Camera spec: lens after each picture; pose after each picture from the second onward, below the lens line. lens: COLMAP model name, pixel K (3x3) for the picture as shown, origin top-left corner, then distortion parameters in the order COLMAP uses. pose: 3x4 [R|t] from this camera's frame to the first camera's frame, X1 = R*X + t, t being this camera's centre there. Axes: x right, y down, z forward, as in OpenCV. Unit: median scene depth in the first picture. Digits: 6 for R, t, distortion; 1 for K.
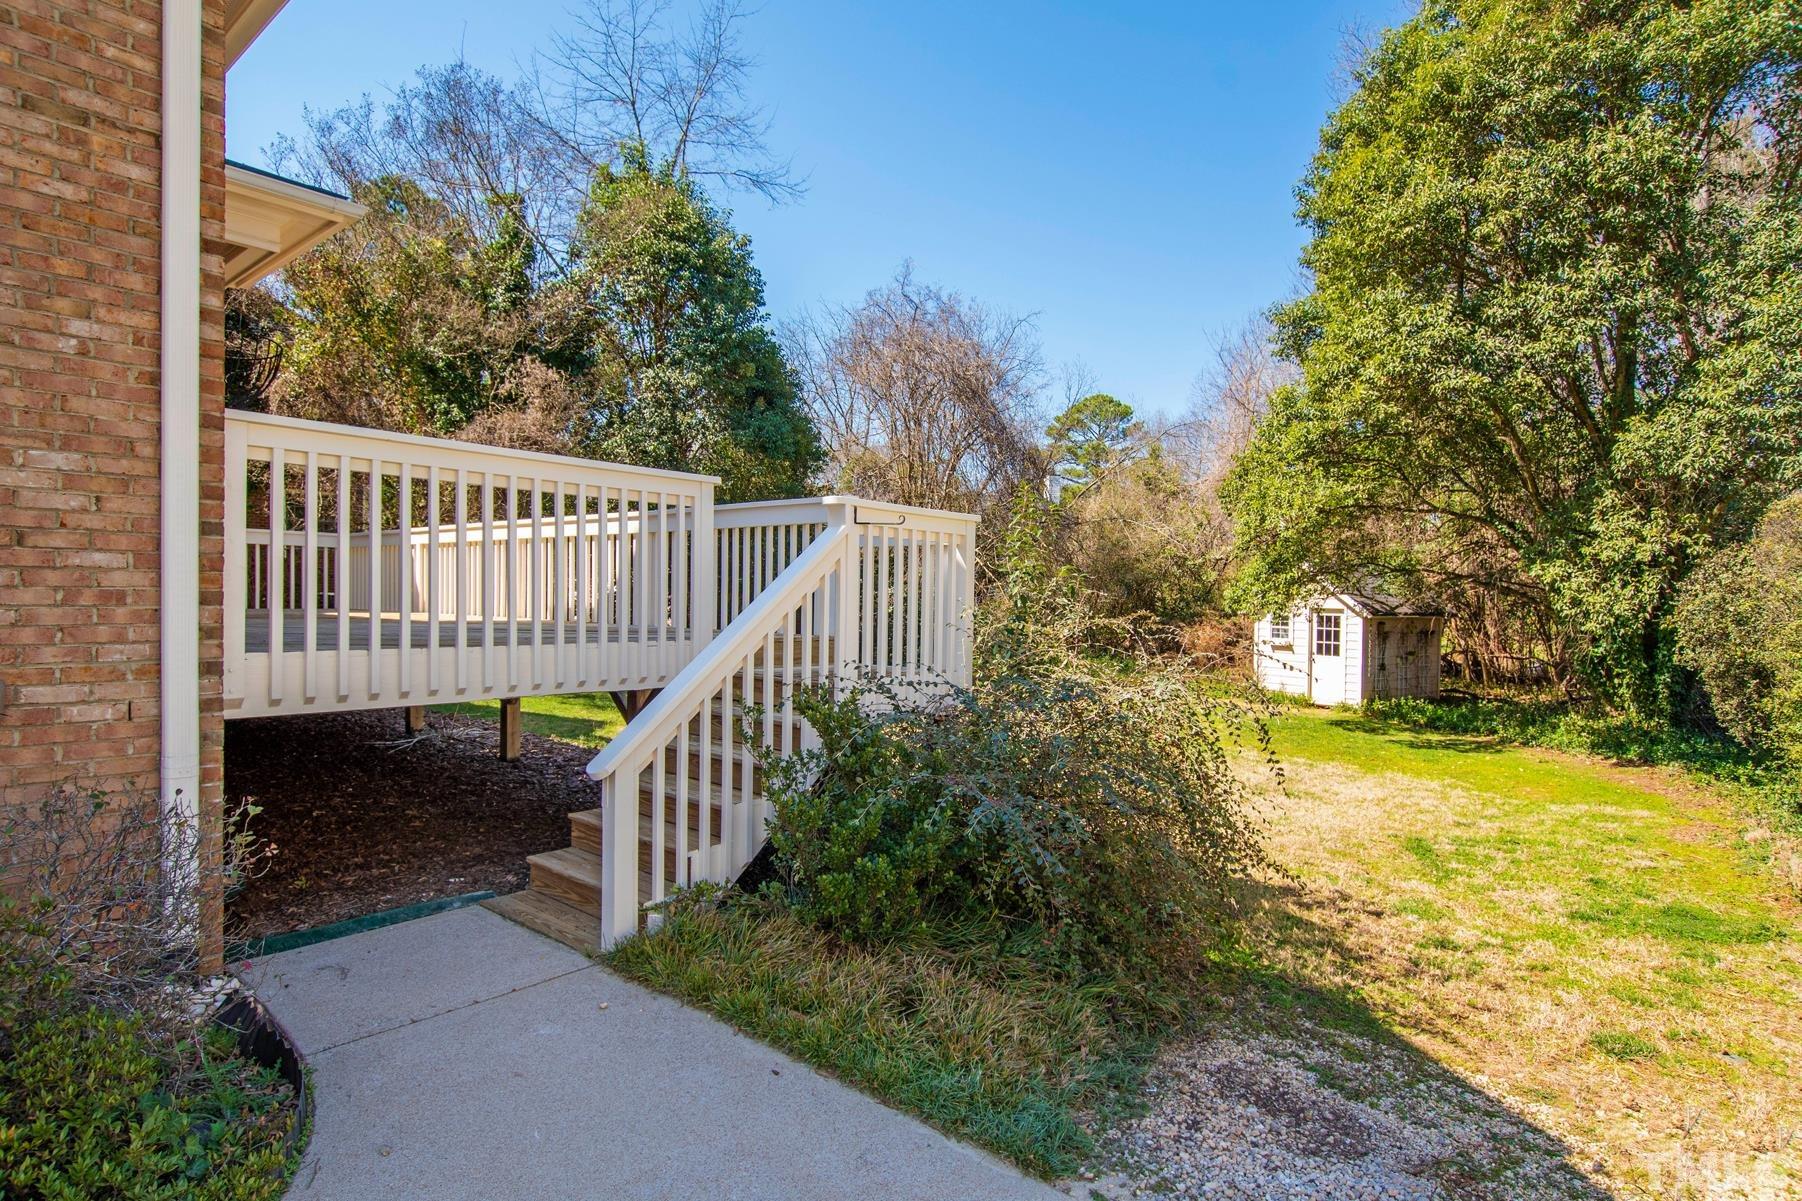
lens RADIAL K [[924.0, 0, 901.9], [0, 924.0, 612.3], [0, 0, 1]] dist [-0.001989, -0.000486]
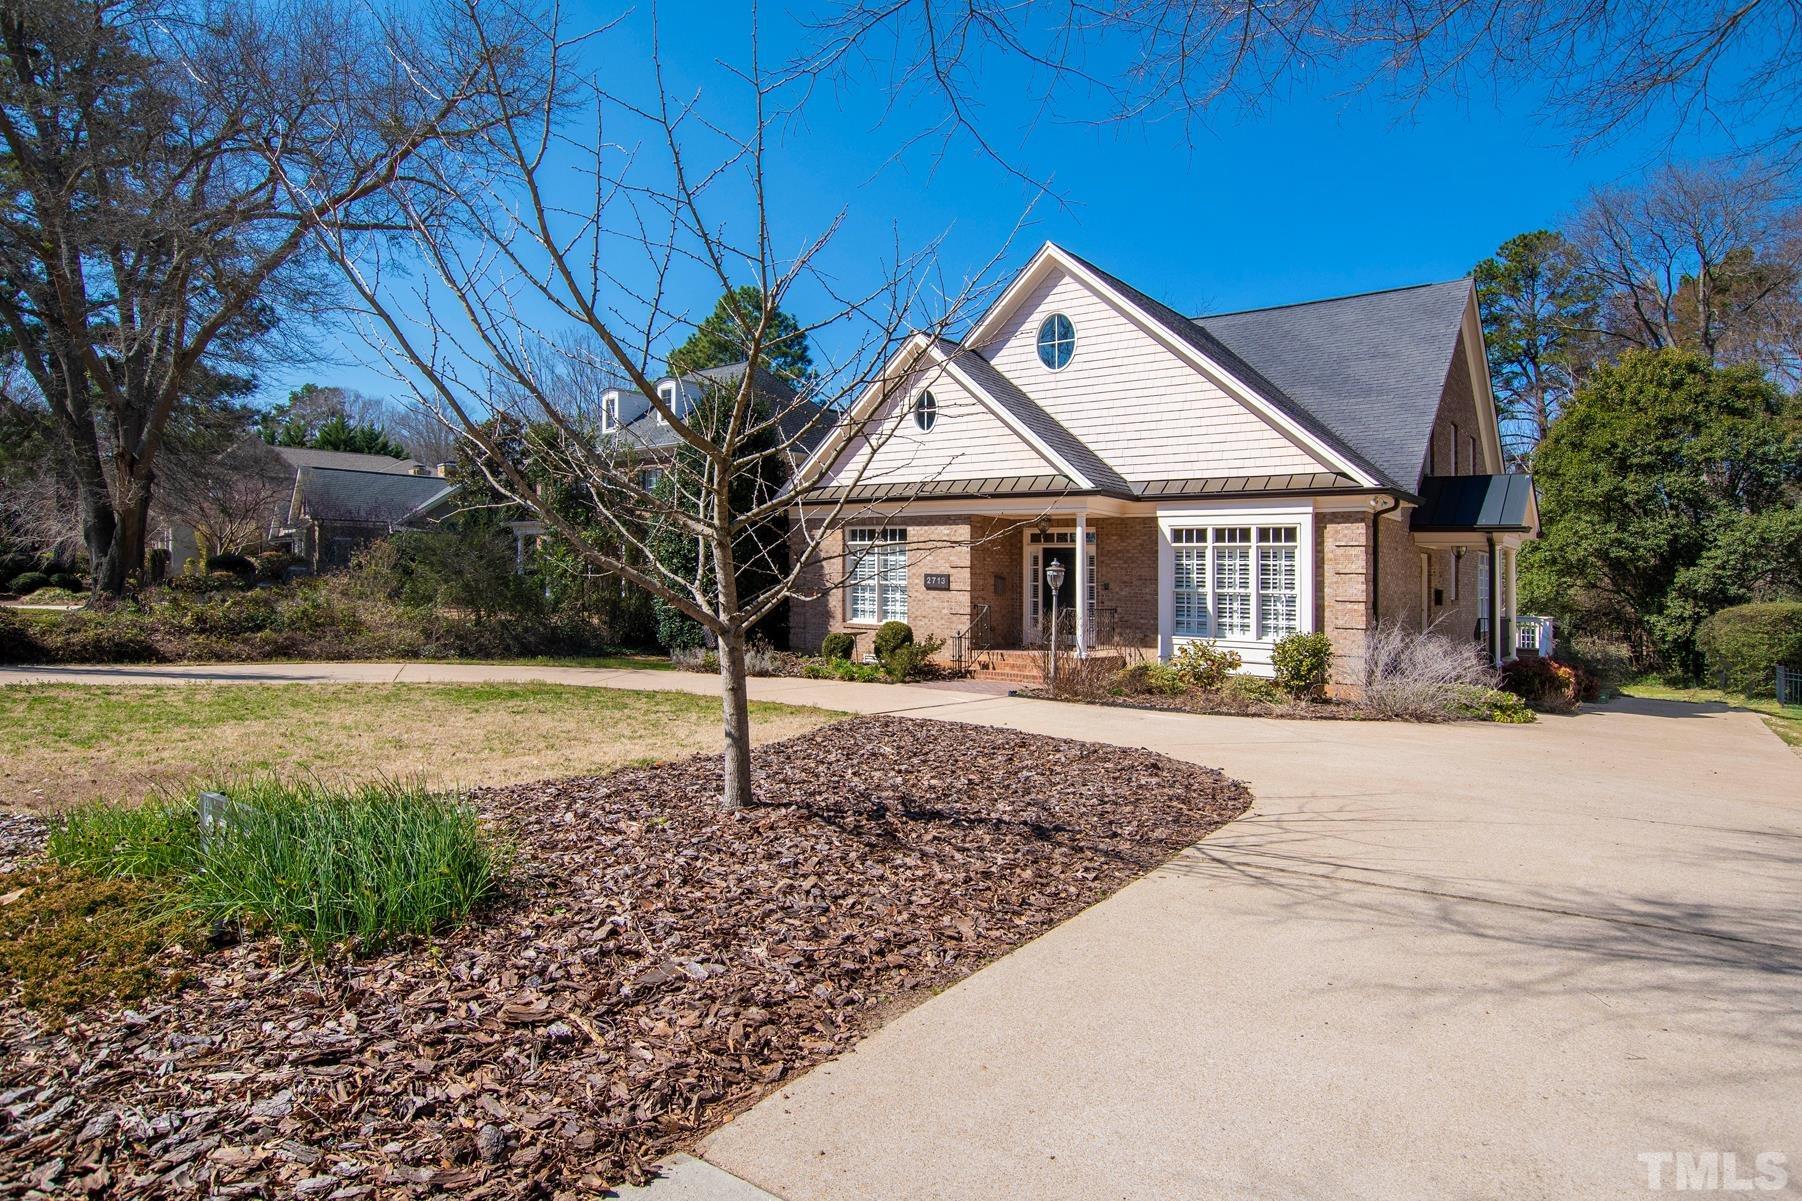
lens RADIAL K [[985.5, 0, 901.8], [0, 985.5, 588.3], [0, 0, 1]] dist [0.004205, 0.000854]
pose [[0.999317, -0.008484, 0.035962, -1.752667], [0.009064, 0.999831, -0.015996, -0.114007], [-0.035820, 0.016311, 0.999225, -2.000960]]
